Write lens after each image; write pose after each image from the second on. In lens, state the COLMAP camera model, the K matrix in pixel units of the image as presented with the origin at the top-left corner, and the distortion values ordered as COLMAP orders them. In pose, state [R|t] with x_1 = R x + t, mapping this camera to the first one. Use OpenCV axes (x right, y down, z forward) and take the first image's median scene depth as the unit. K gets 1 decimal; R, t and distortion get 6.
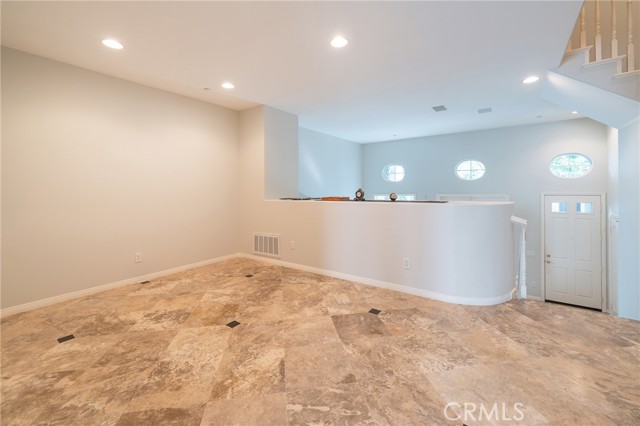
lens RADIAL K [[263.3, 0, 323.8], [0, 263.3, 192.2], [0, 0, 1]] dist [-0.002224, -0.000468]
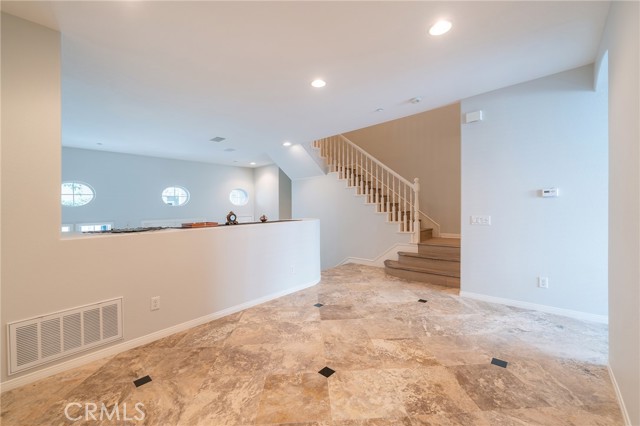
lens RADIAL K [[252.2, 0, 320.0], [0, 252.2, 213.0], [0, 0, 1]] dist [0.000549, 0.000145]
pose [[0.137799, -0.012068, 0.990387, -1.047780], [0.037354, 0.999278, 0.006979, -0.005453], [-0.989756, 0.036033, 0.138150, 0.828441]]
